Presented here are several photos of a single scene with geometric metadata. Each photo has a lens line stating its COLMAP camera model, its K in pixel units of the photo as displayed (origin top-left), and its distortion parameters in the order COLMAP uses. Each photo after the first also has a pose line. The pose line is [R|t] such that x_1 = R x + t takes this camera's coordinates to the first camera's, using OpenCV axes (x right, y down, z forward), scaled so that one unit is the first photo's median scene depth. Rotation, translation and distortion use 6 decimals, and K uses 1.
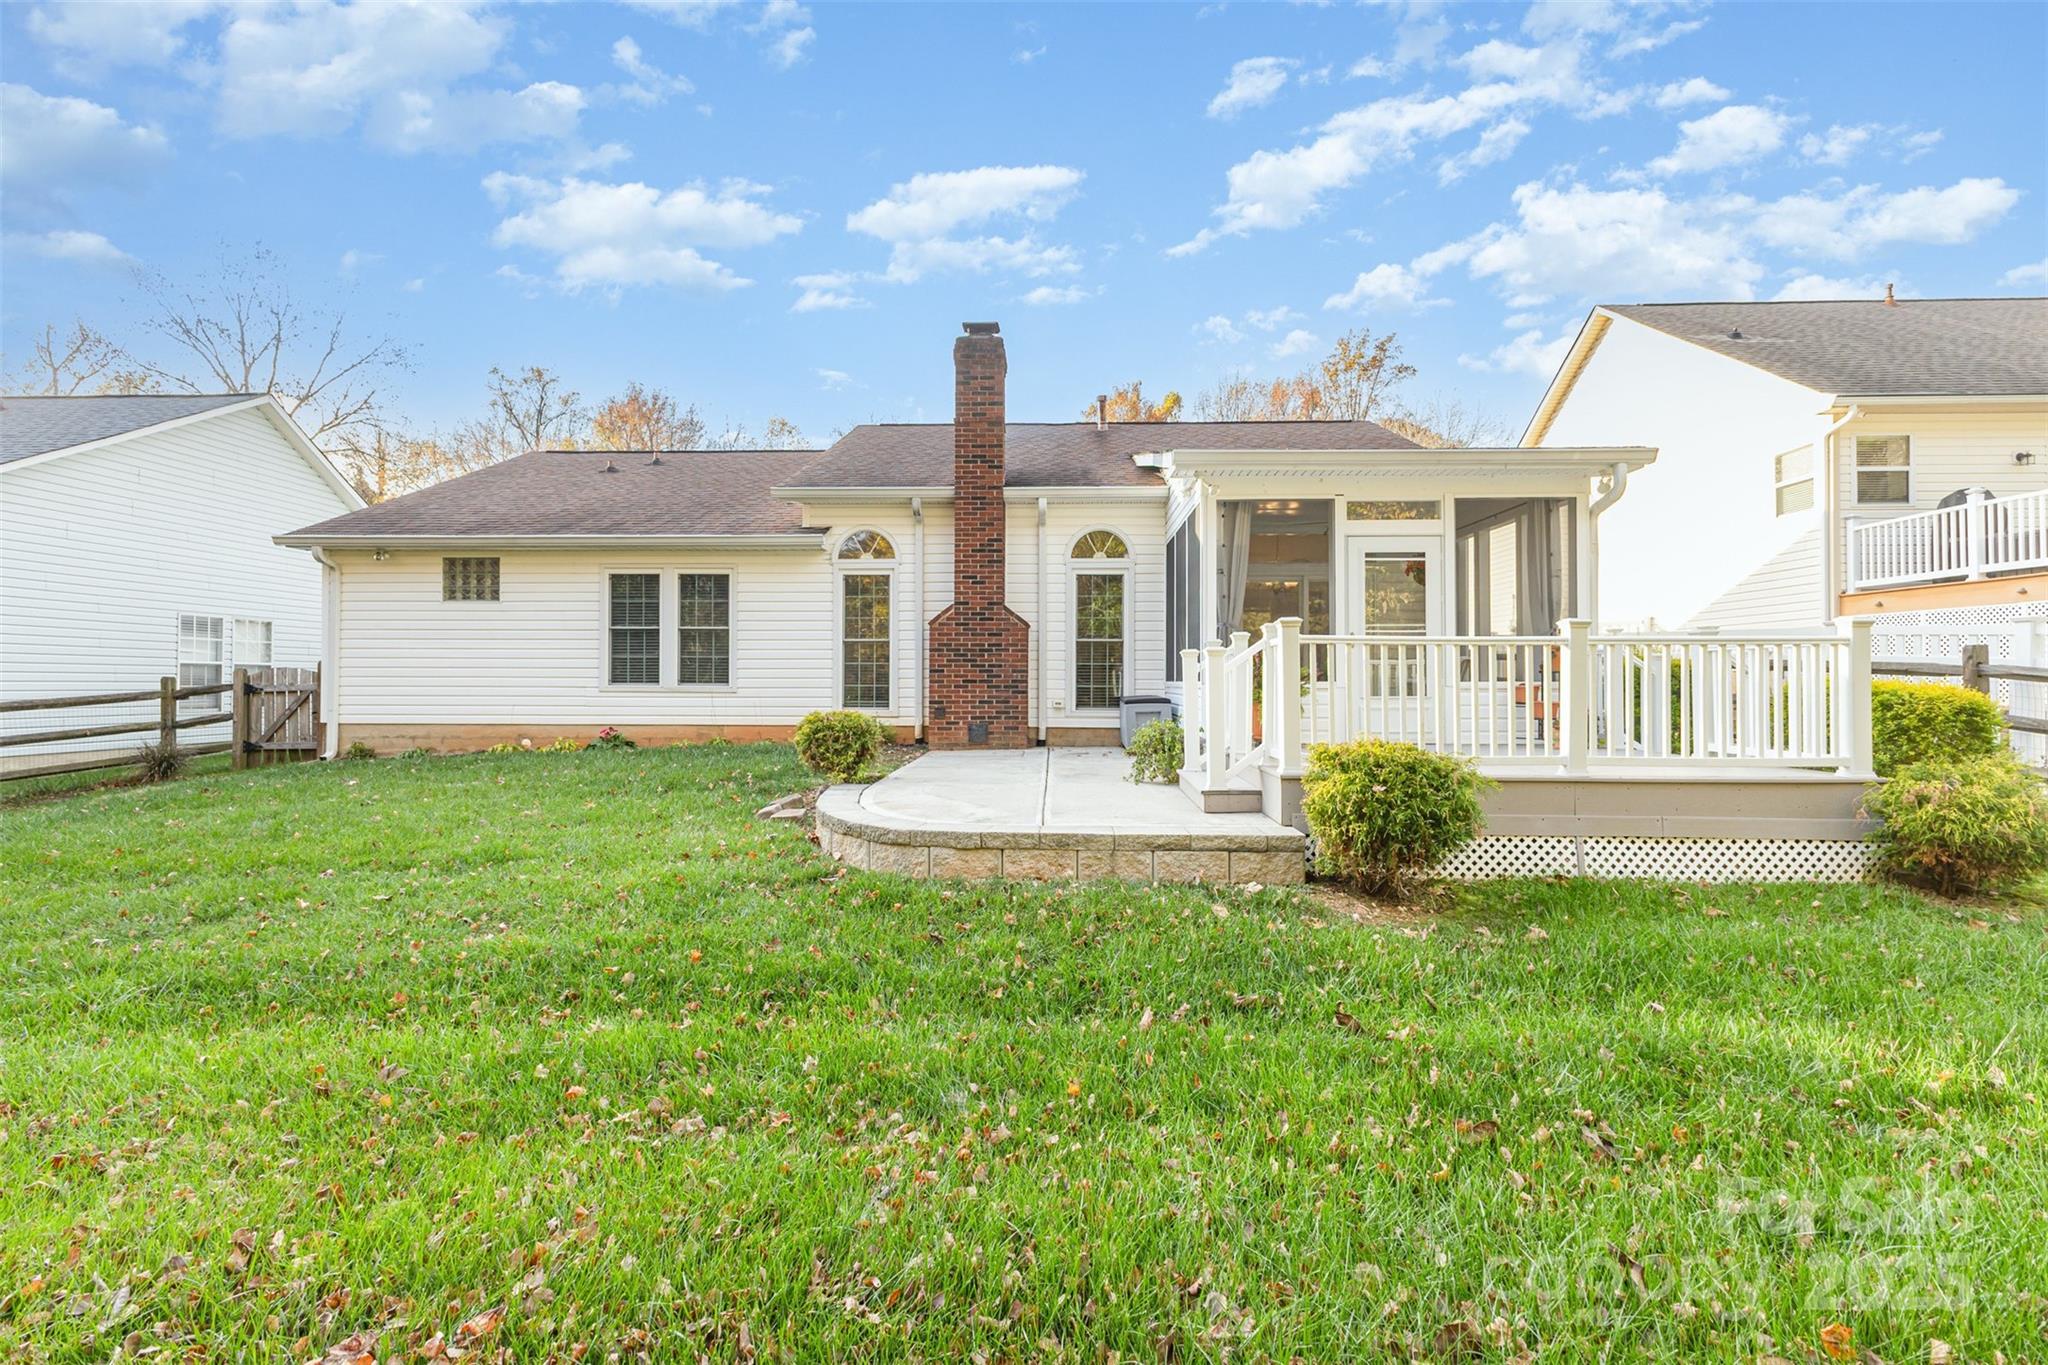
lens RADIAL K [[885.4, 0, 1024.3], [0, 885.4, 668.0], [0, 0, 1]] dist [0.012016, -0.002488]
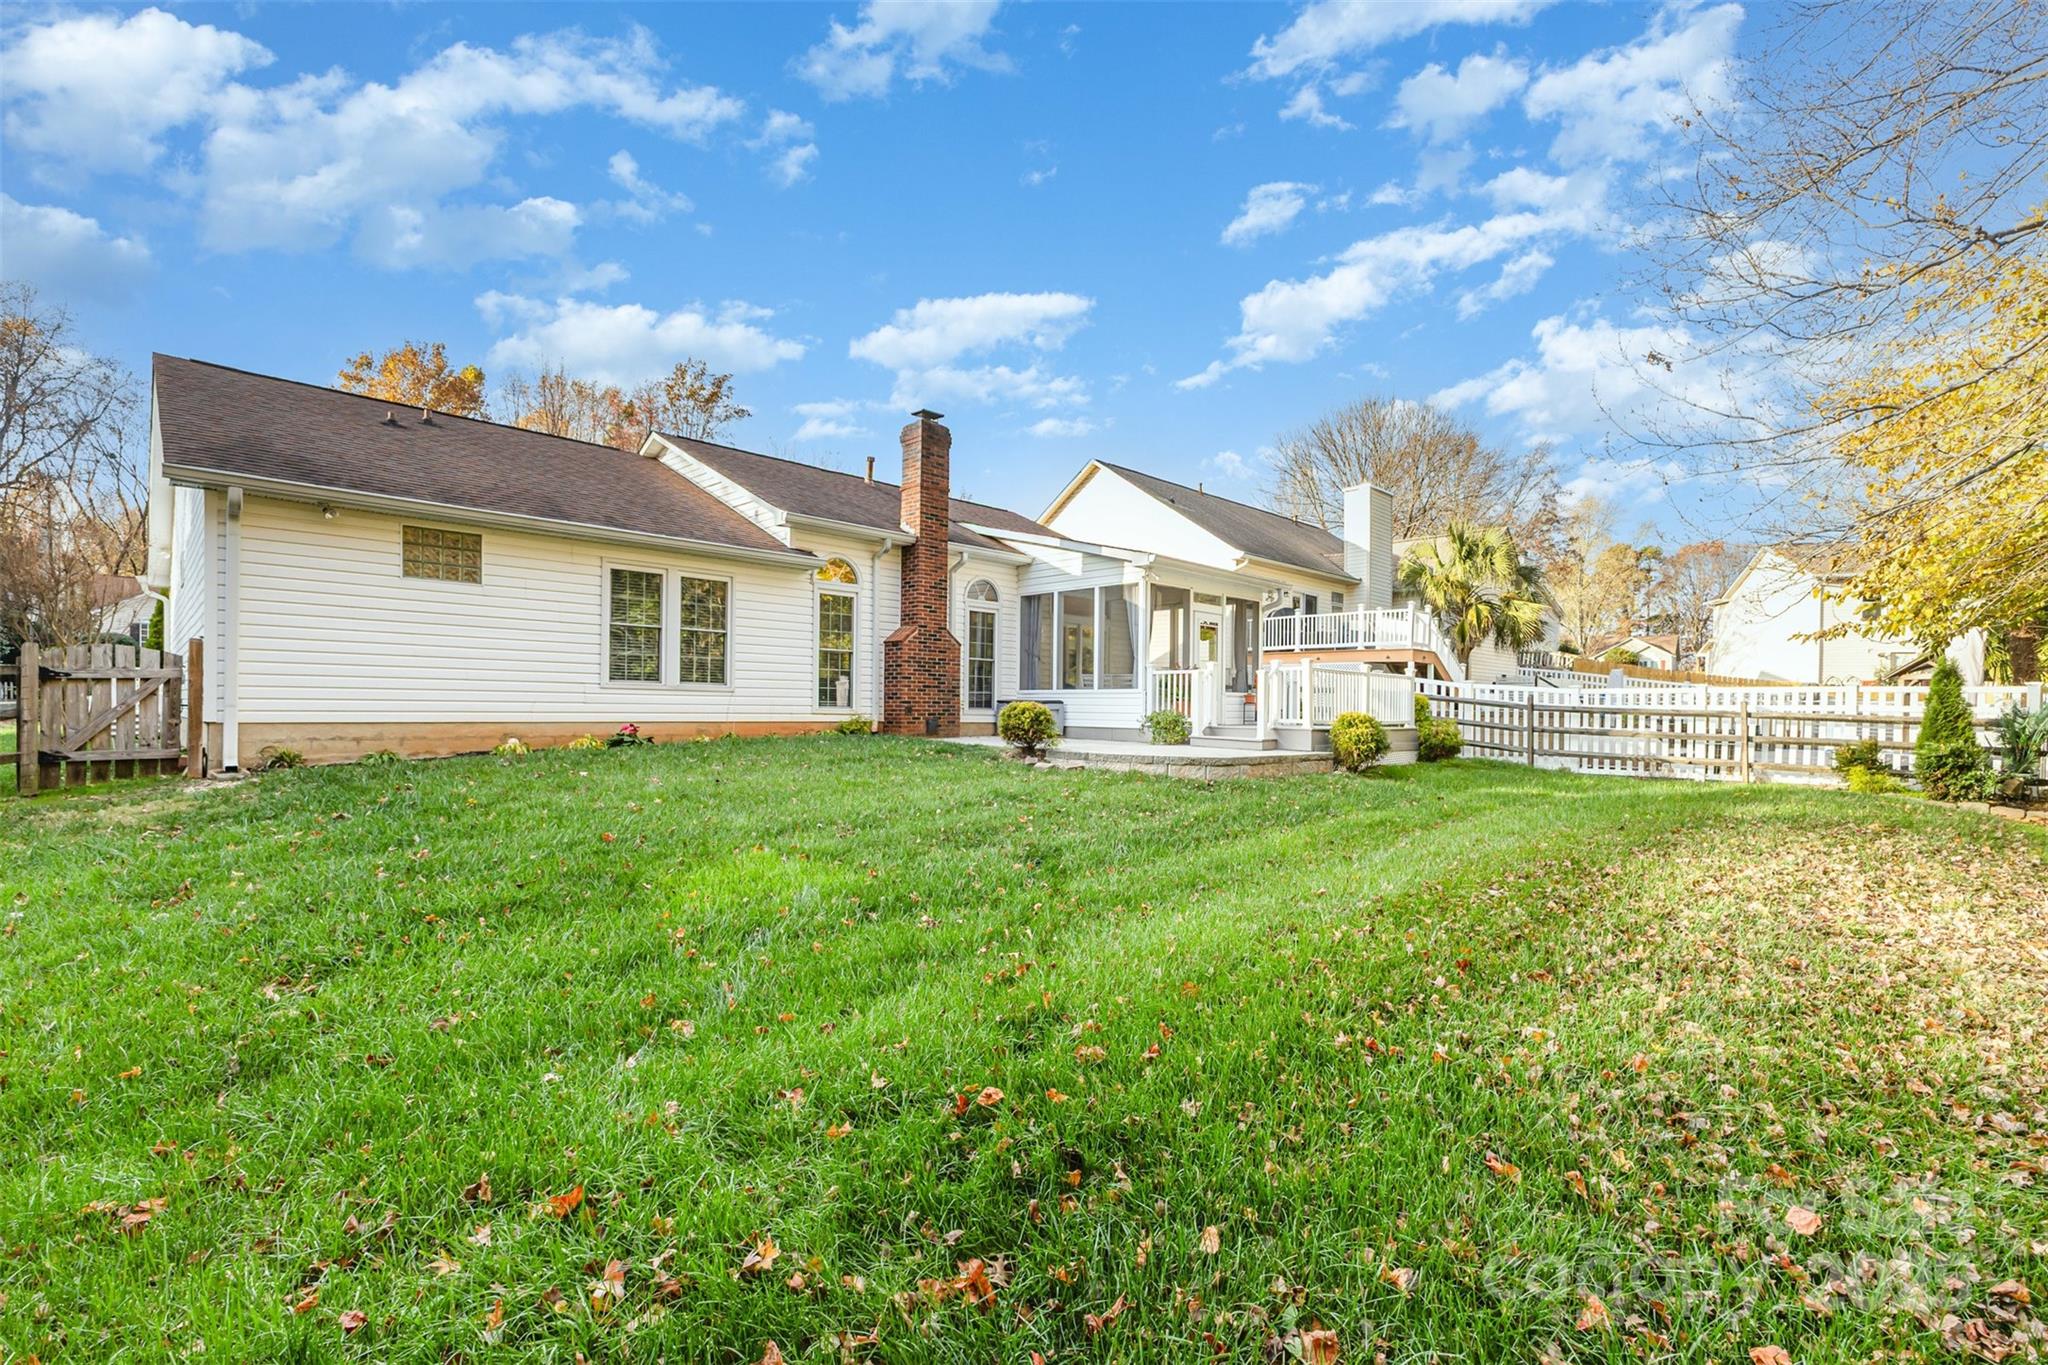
lens RADIAL K [[885.4, 0, 1032.8], [0, 885.4, 691.4], [0, 0, 1]] dist [0.012016, -0.002488]
pose [[0.690609, 0.019810, 0.722957, -0.853627], [-0.021355, 0.999747, -0.006994, 0.026492], [-0.722913, -0.010608, 0.690857, -0.013295]]
